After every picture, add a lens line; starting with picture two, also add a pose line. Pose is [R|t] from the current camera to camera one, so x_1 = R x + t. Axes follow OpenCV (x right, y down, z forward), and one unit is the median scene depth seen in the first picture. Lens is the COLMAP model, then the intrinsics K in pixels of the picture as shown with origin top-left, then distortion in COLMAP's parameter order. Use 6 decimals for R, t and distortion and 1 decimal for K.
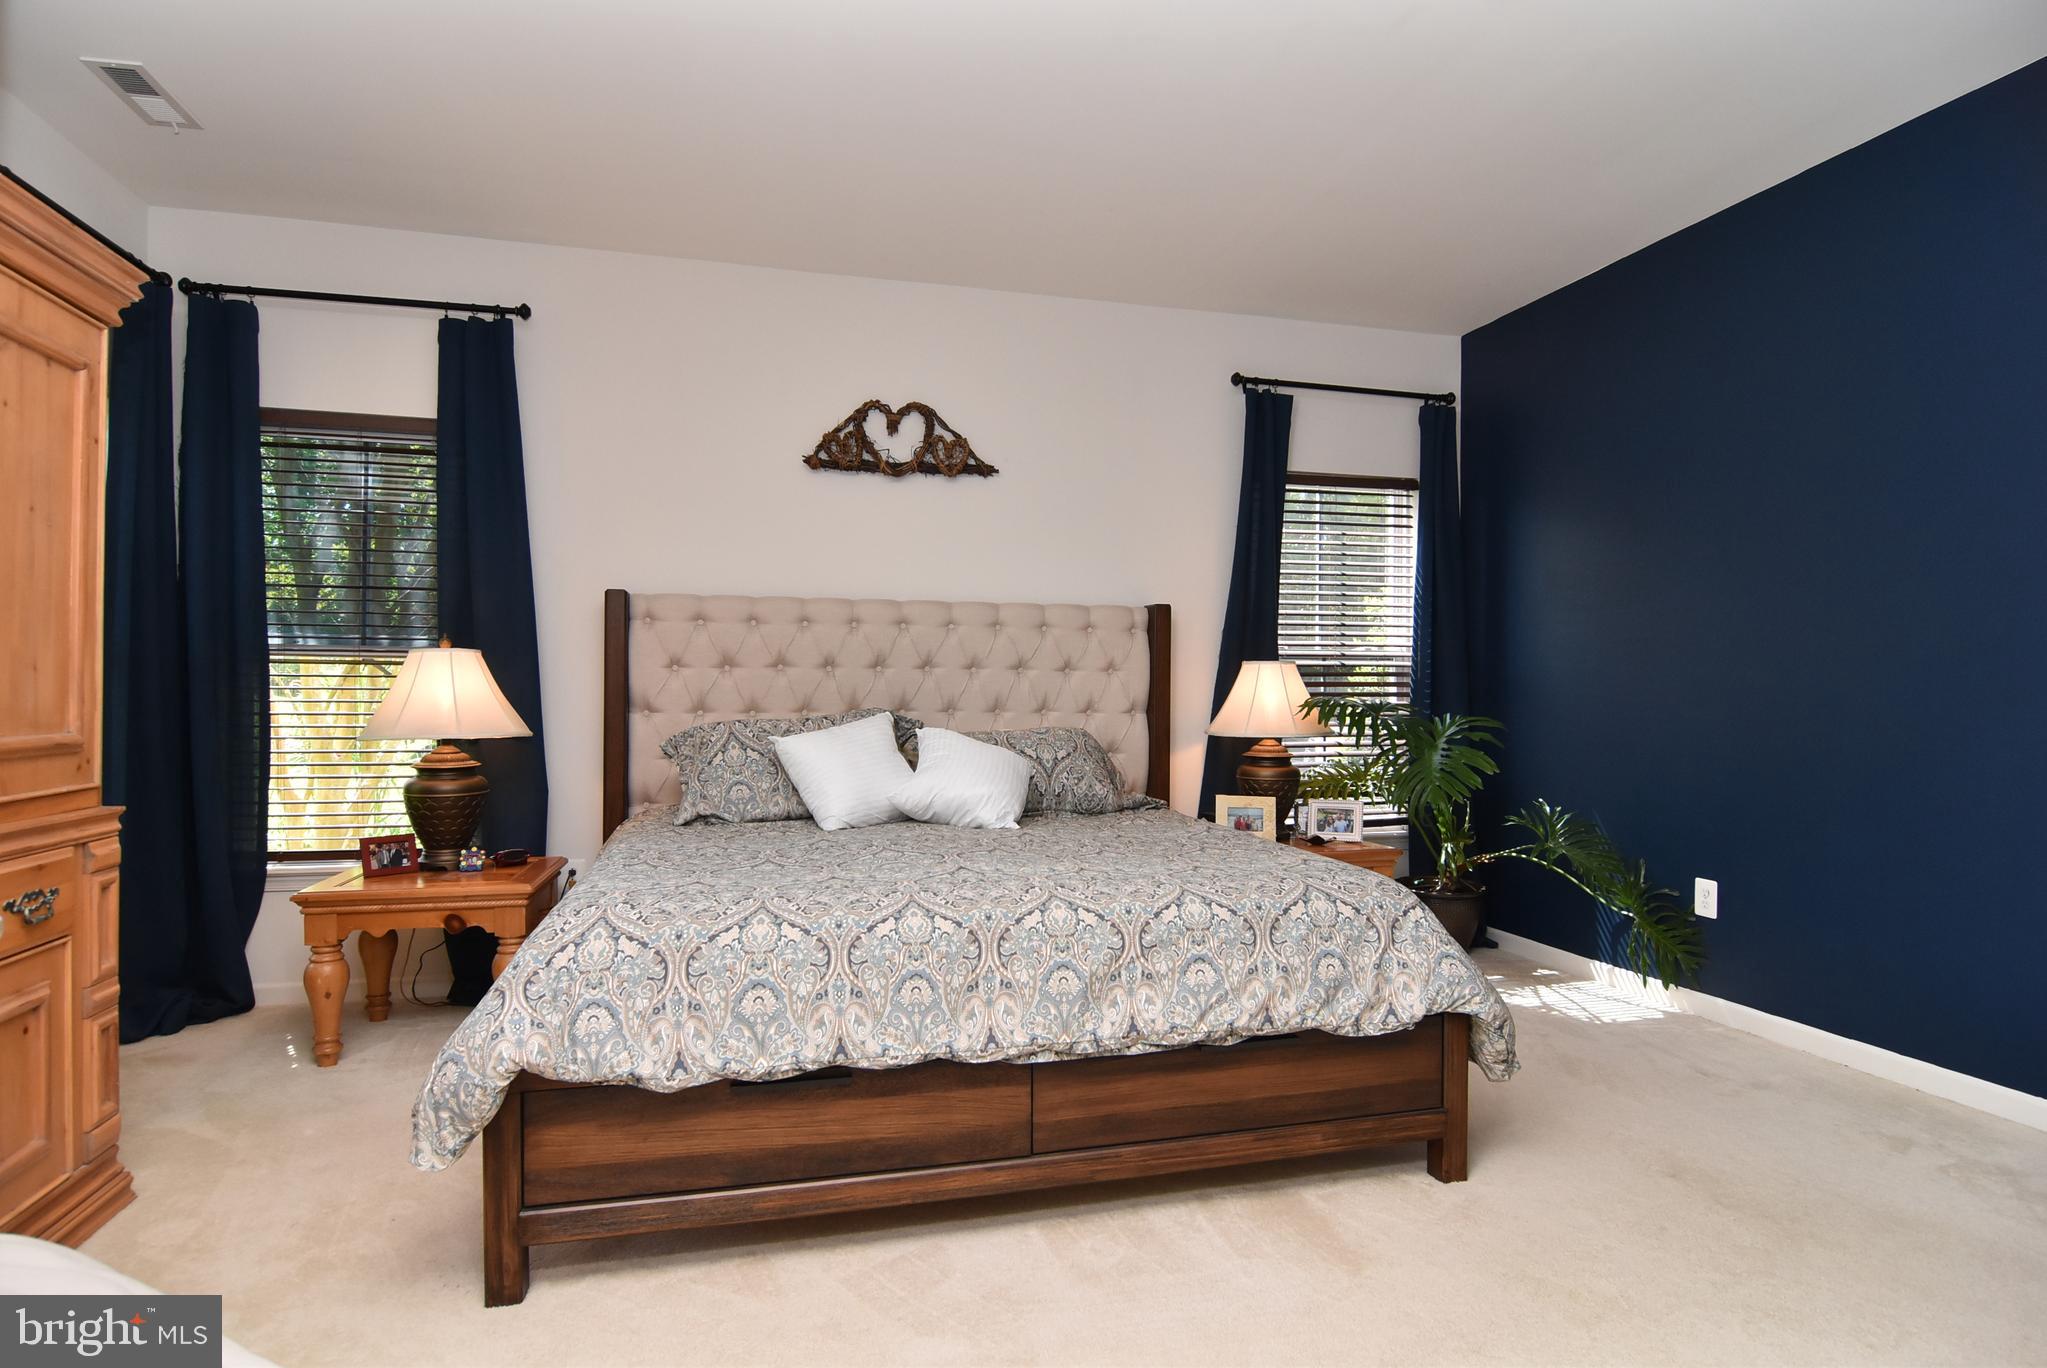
lens RADIAL K [[1108.6, 0, 1029.4], [0, 1108.6, 696.1], [0, 0, 1]] dist [-0.003329, -0.011890]
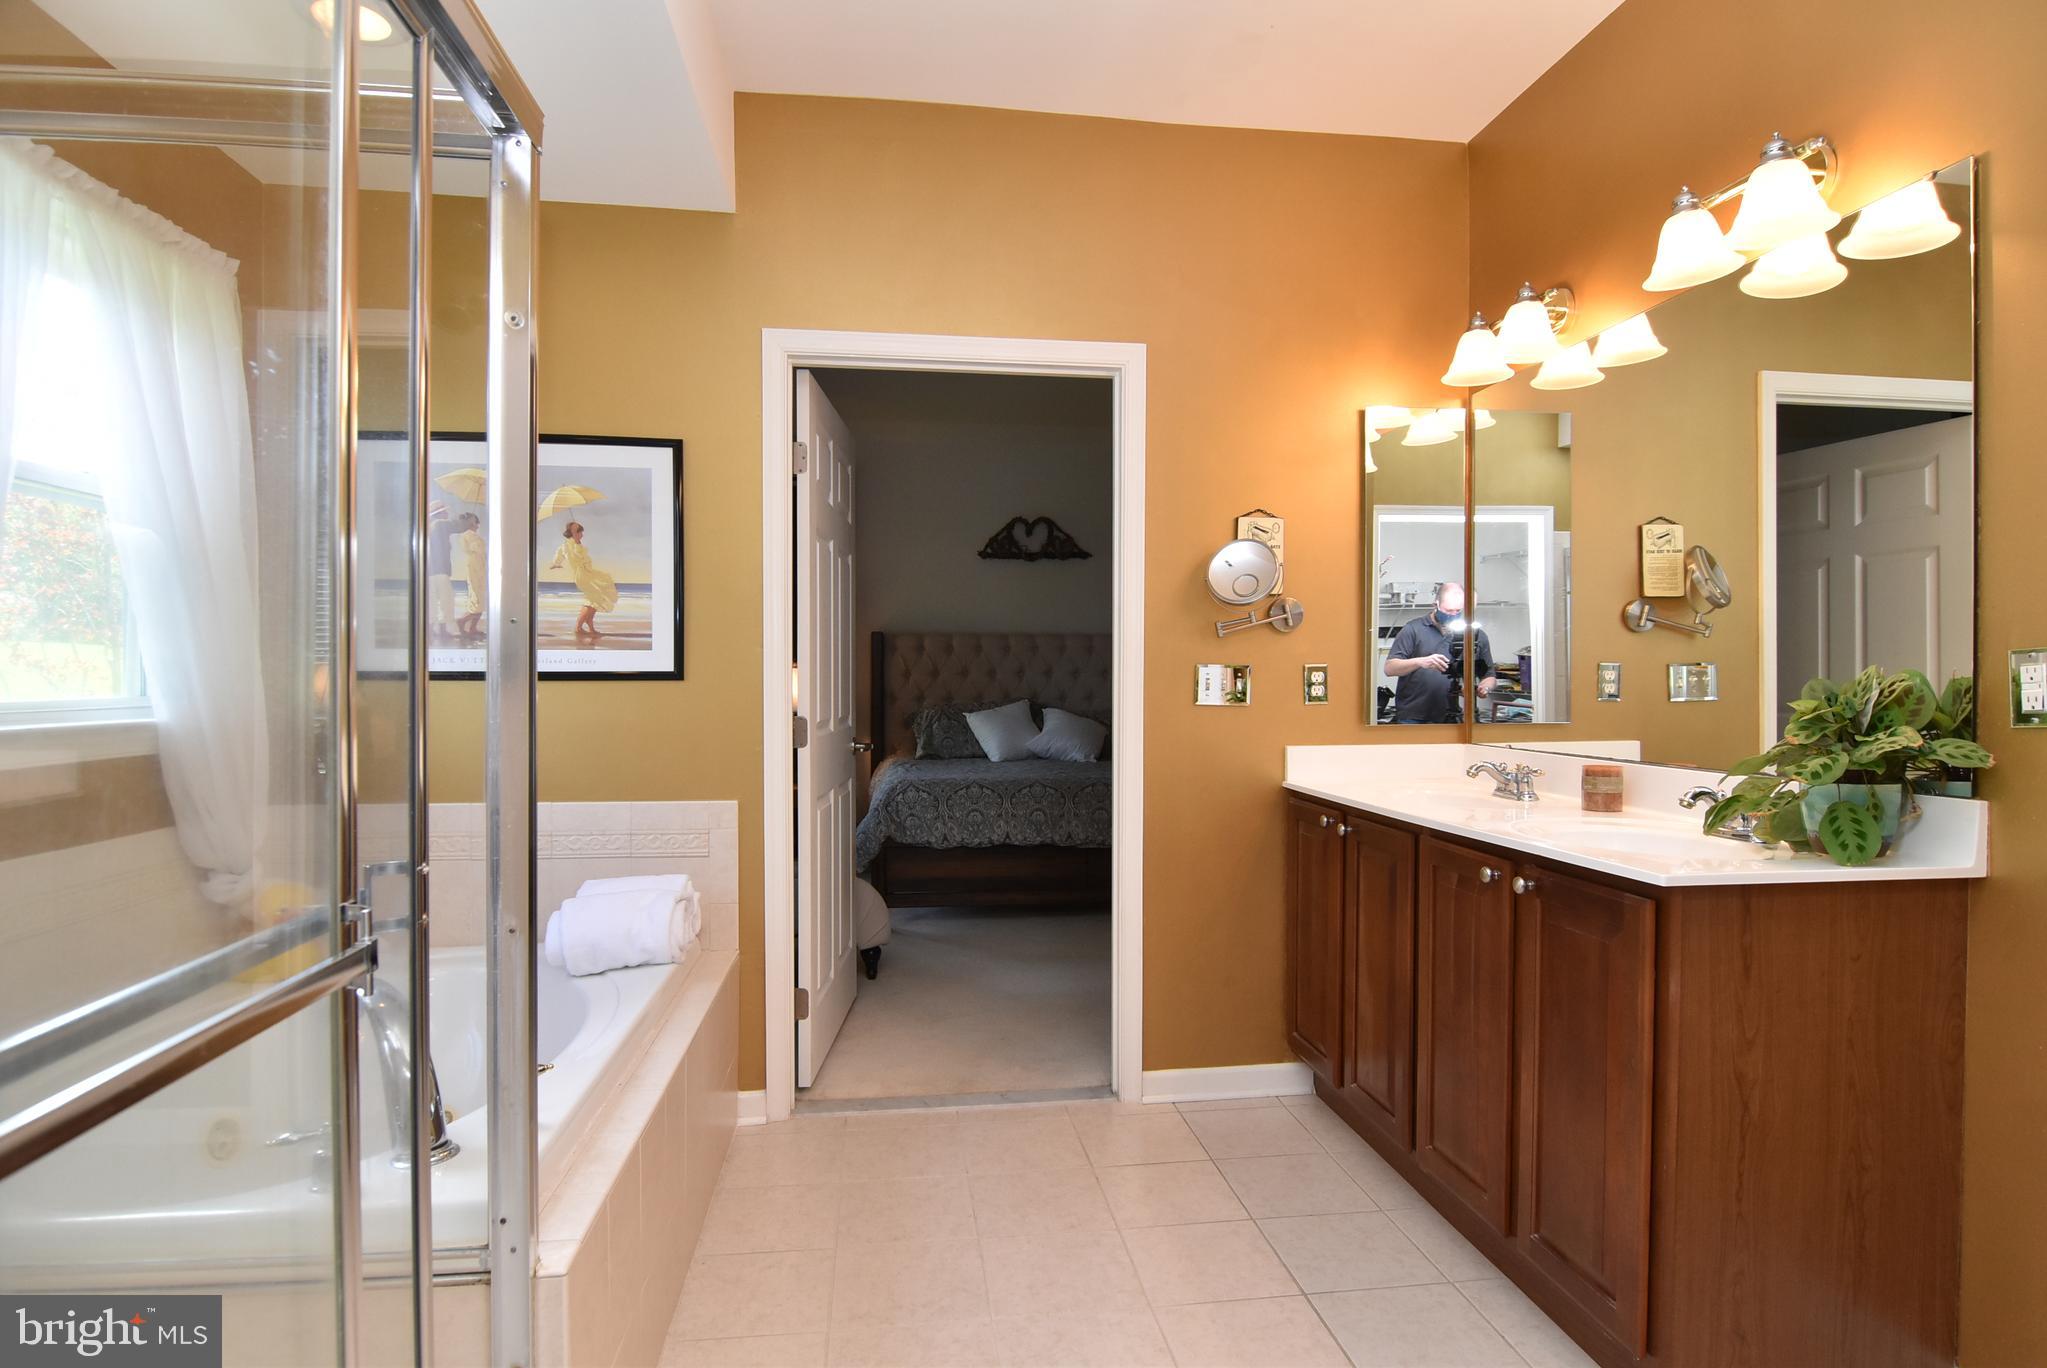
lens RADIAL K [[1108.6, 0, 1029.4], [0, 1108.6, 696.1], [0, 0, 1]] dist [-0.003329, -0.011890]
pose [[0.992309, 0.000574, -0.123782, 0.088836], [0.000871, 0.999932, 0.011617, -0.010855], [0.123780, -0.011636, 0.992241, -0.699850]]
